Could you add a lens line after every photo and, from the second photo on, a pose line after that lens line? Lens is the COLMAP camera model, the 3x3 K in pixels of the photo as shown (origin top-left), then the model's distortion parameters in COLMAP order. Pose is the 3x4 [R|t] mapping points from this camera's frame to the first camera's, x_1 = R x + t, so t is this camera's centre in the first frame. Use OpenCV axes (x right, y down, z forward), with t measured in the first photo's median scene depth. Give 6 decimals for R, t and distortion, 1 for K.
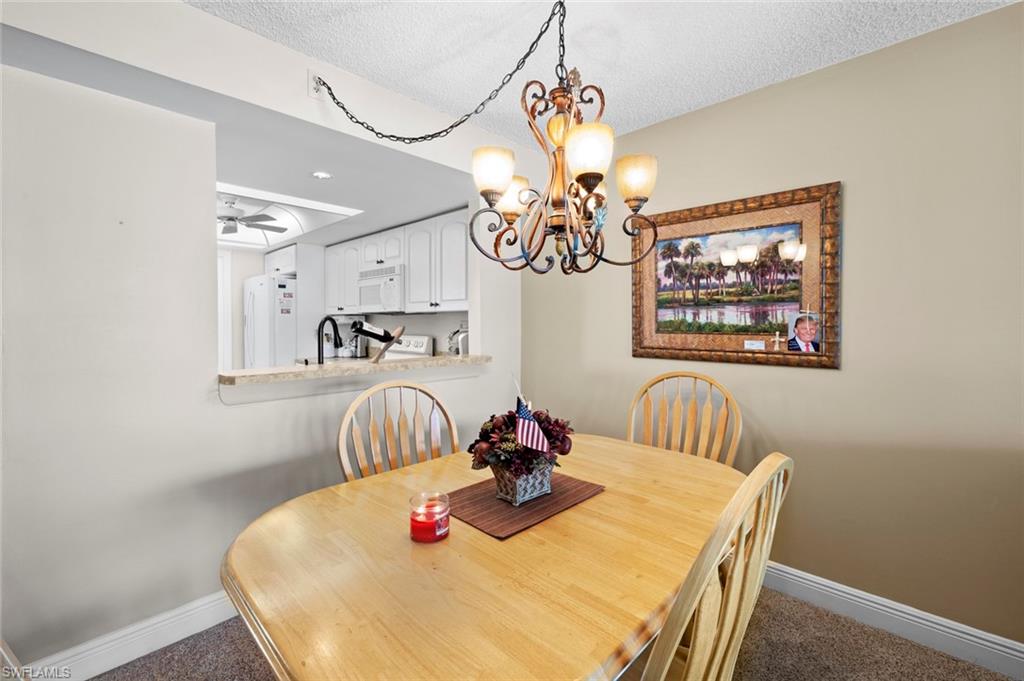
lens RADIAL K [[427.4, 0, 512.0], [0, 427.4, 340.5], [0, 0, 1]] dist [-0.001129, -0.000443]
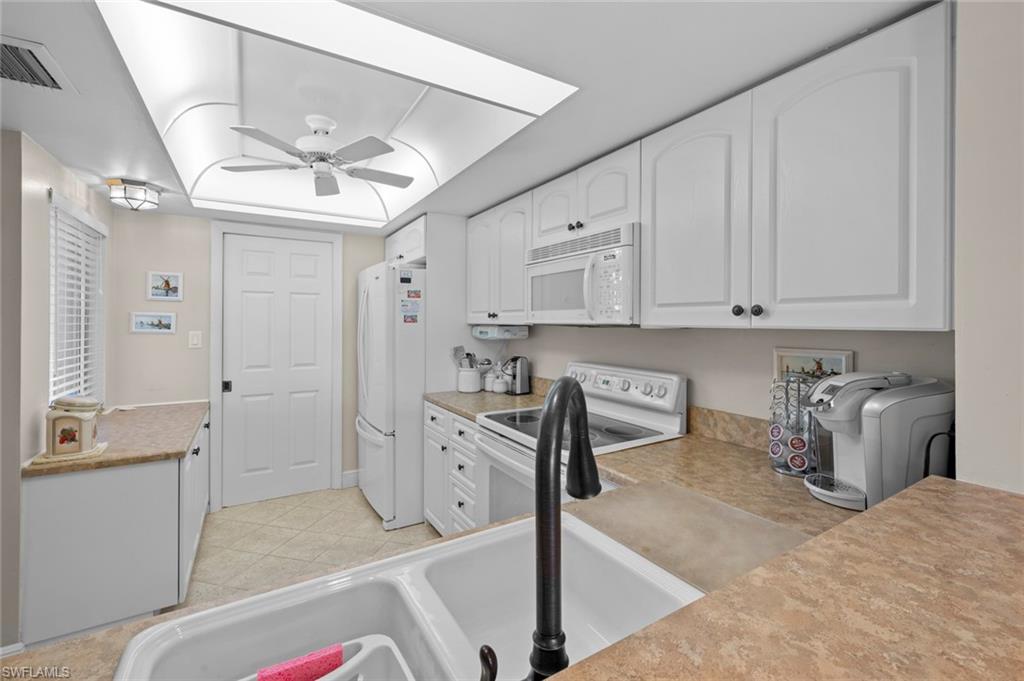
lens RADIAL K [[435.4, 0, 518.5], [0, 435.4, 326.5], [0, 0, 1]] dist [-0.003549, -0.000469]
pose [[0.967873, 0.002510, -0.251425, -0.207371], [-0.009179, 0.999636, -0.025357, -0.042023], [0.251270, 0.026850, 0.967545, 0.408239]]
